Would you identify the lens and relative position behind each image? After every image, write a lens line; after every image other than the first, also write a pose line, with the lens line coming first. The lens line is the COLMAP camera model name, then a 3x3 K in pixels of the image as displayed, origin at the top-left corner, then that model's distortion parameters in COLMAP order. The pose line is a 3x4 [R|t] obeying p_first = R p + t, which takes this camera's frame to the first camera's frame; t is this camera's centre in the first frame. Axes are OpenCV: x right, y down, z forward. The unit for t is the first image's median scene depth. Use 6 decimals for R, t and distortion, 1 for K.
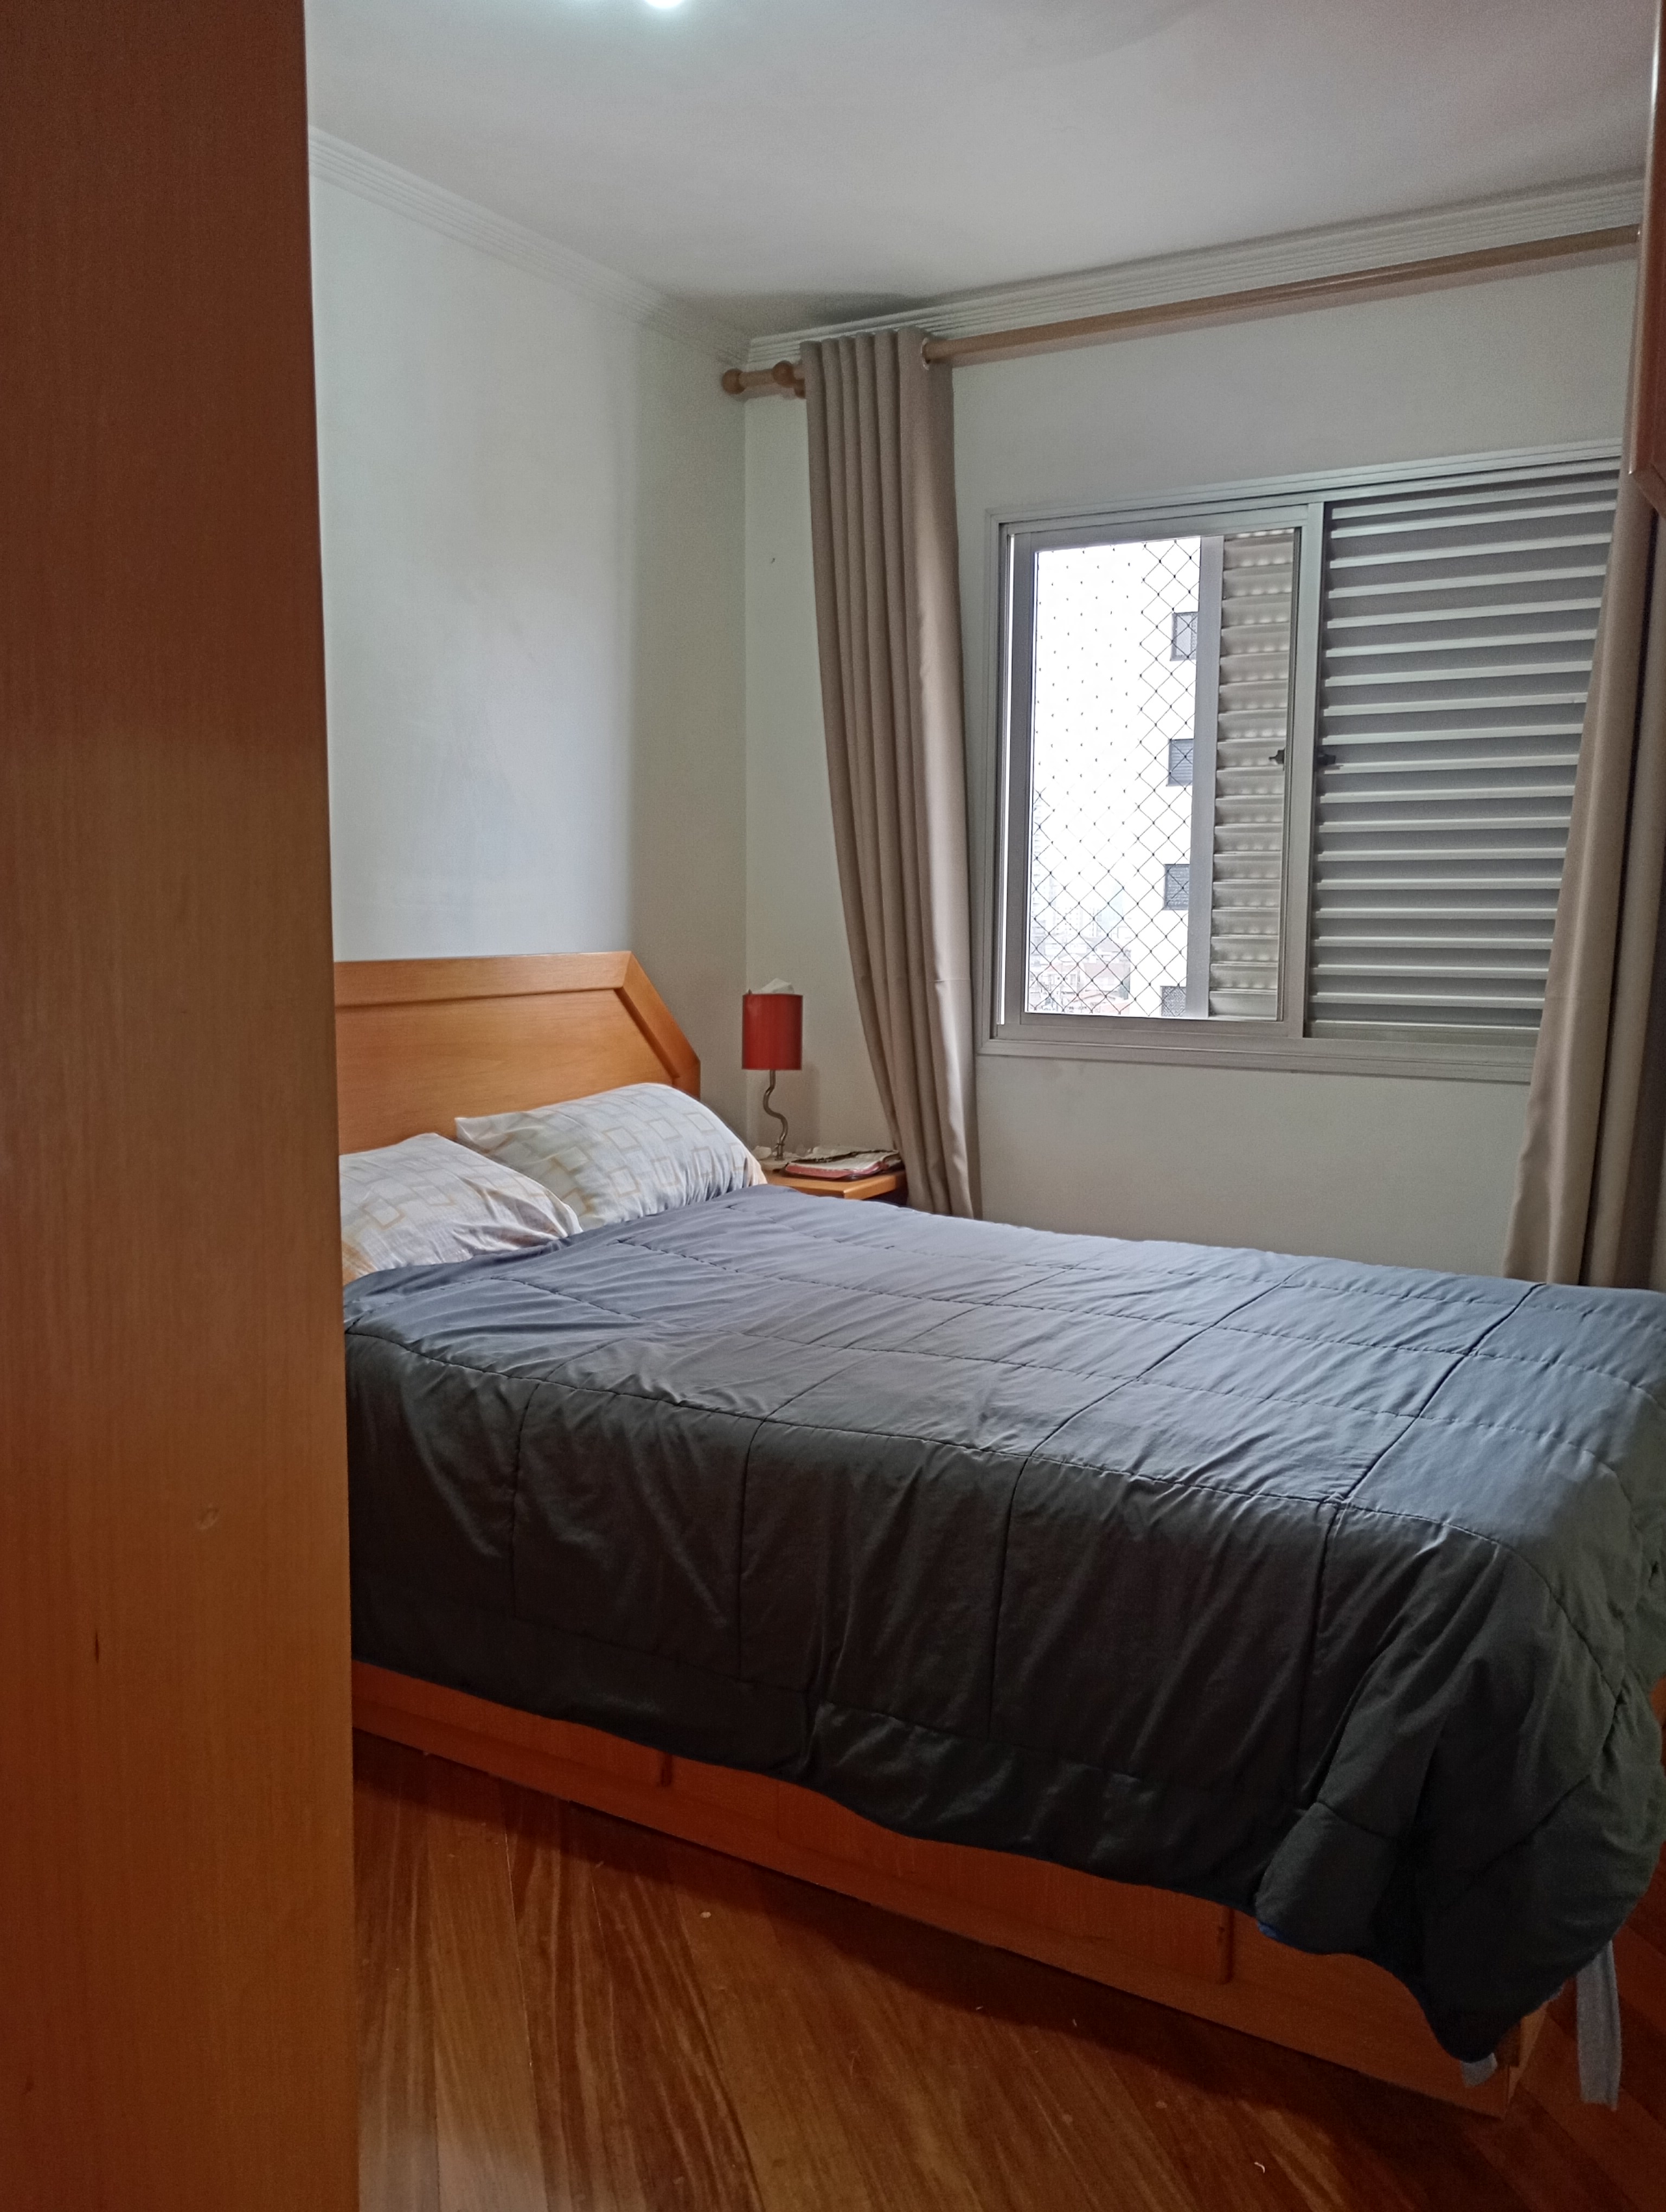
lens RADIAL K [[1861.7, 0, 831.5], [0, 1861.7, 1107.9], [0, 0, 1]] dist [0.030877, -0.010341]
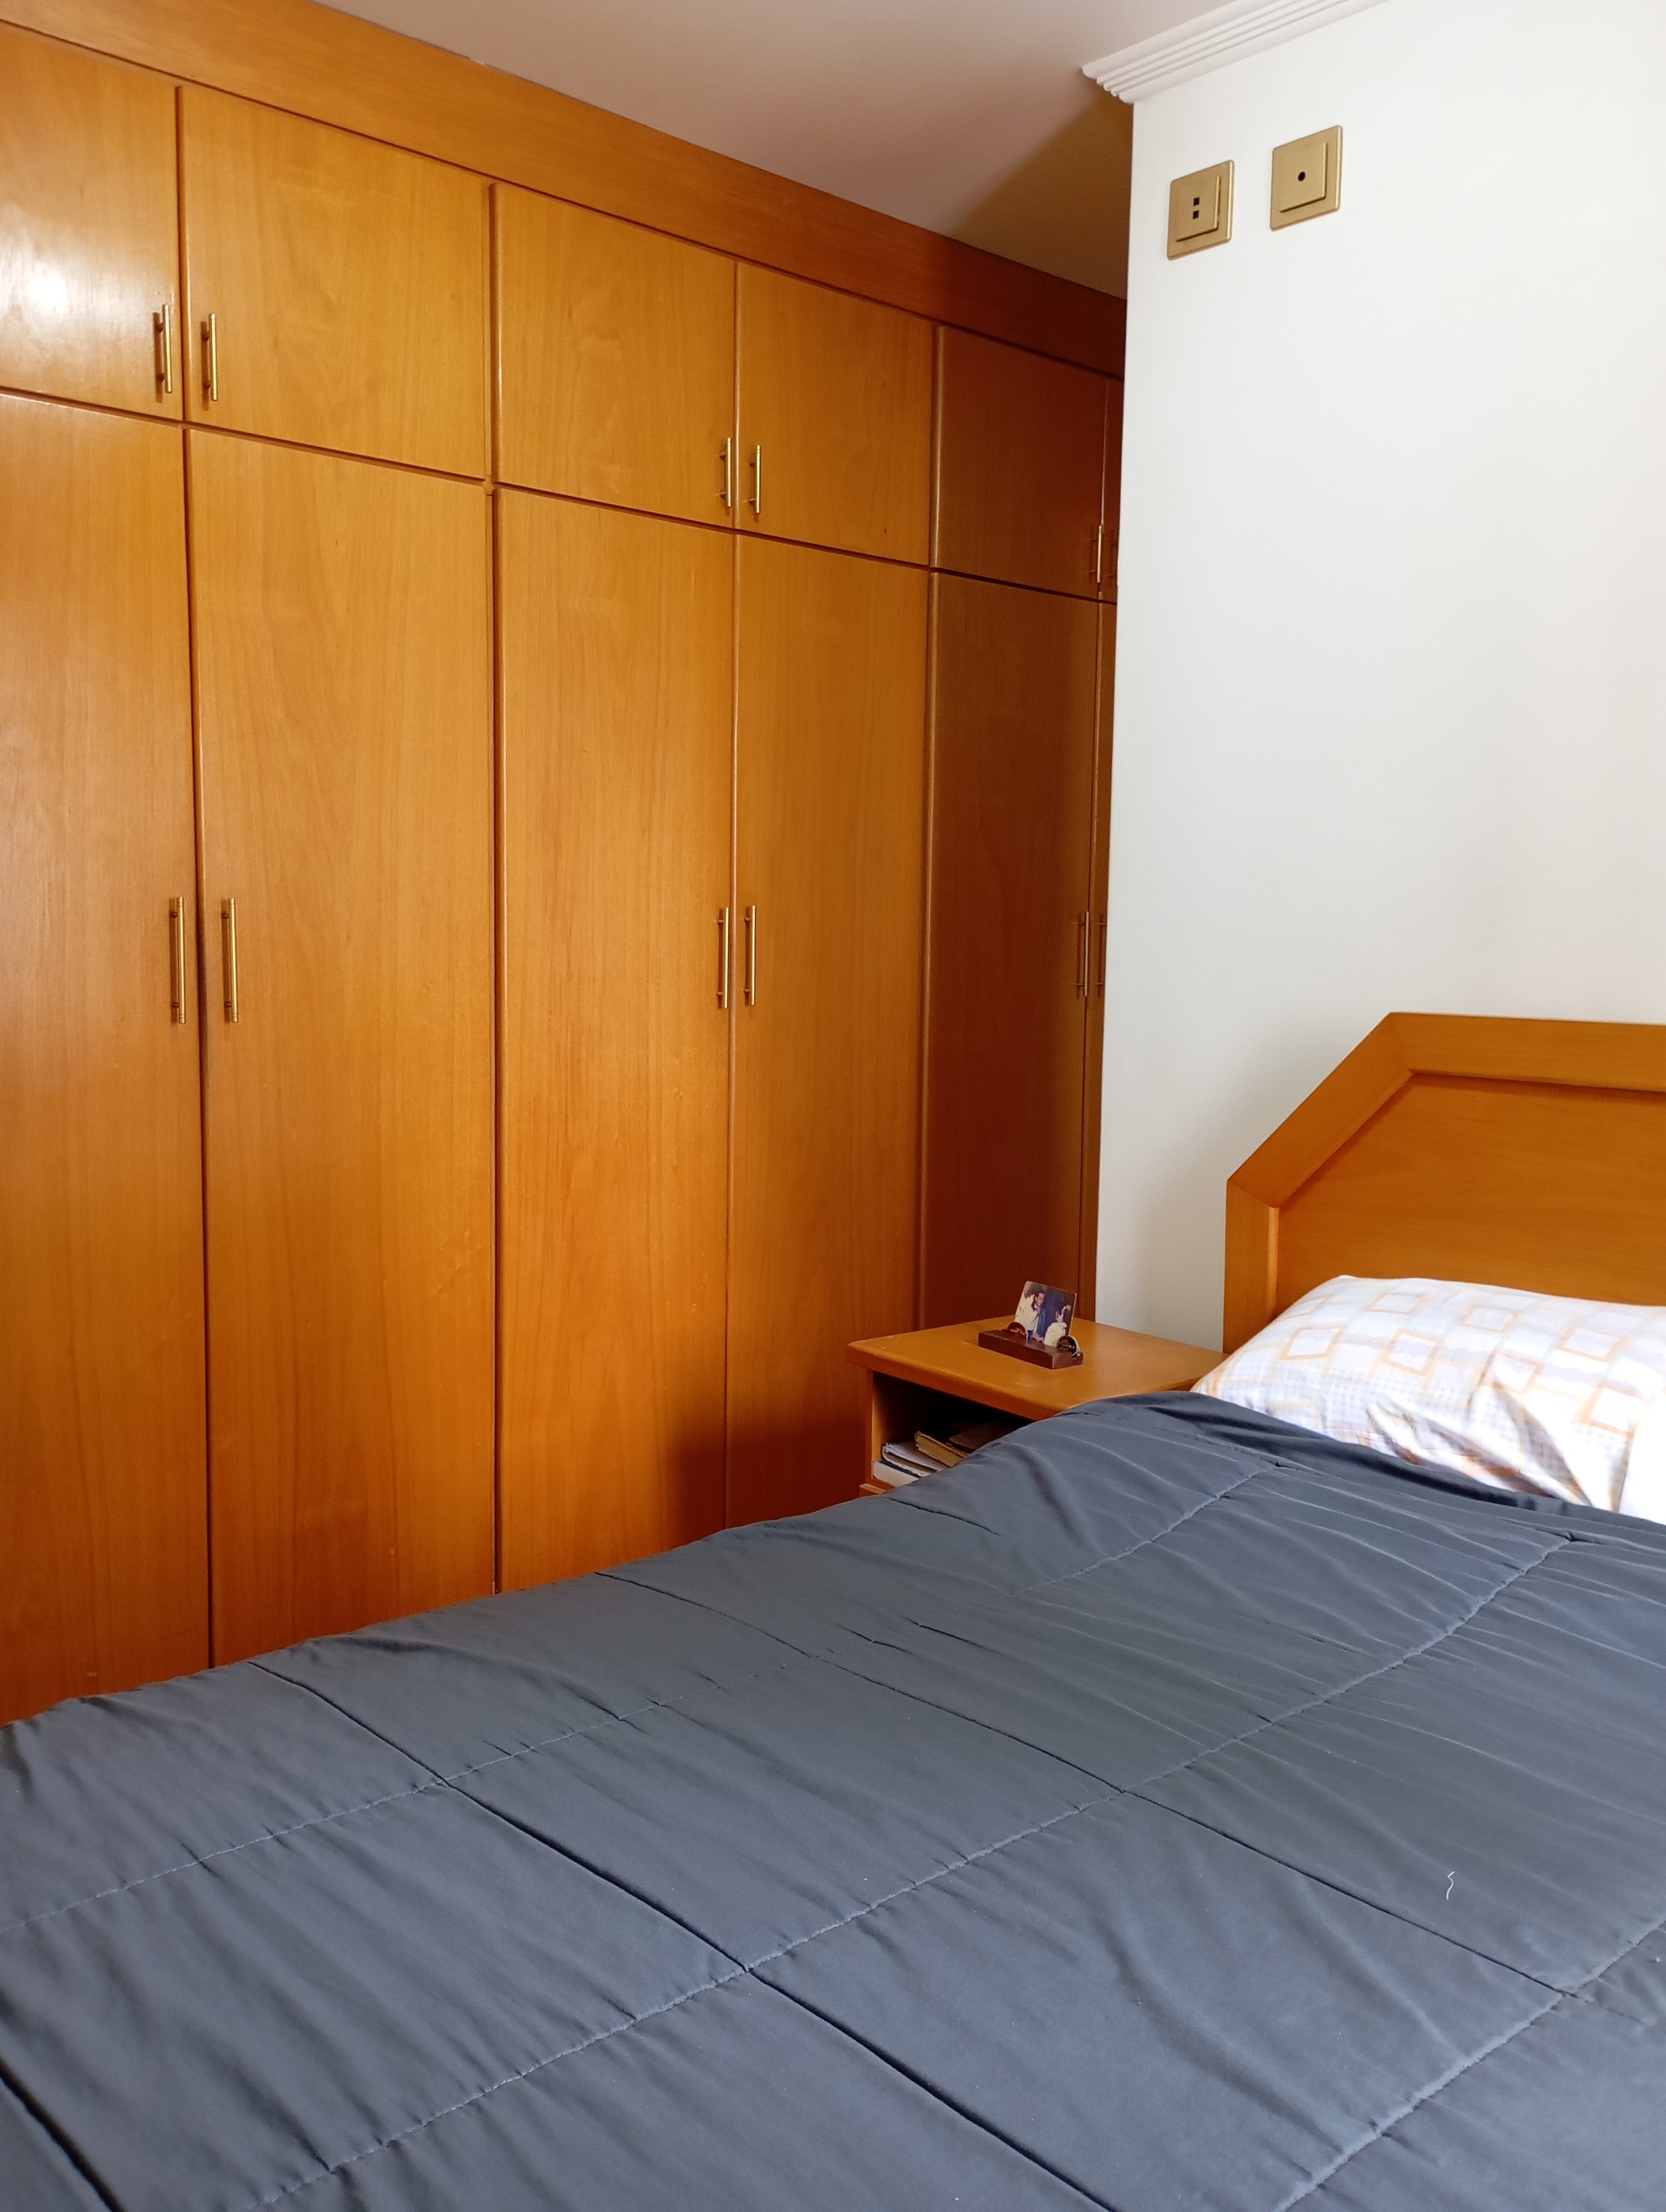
lens RADIAL K [[1861.7, 0, 831.4], [0, 1861.7, 1106.7], [0, 0, 1]] dist [0.030877, -0.010341]
pose [[-0.305838, 0.081057, -0.948627, 0.513962], [-0.127964, 0.983829, 0.125321, -0.104883], [0.943445, 0.159718, -0.290520, 1.013521]]
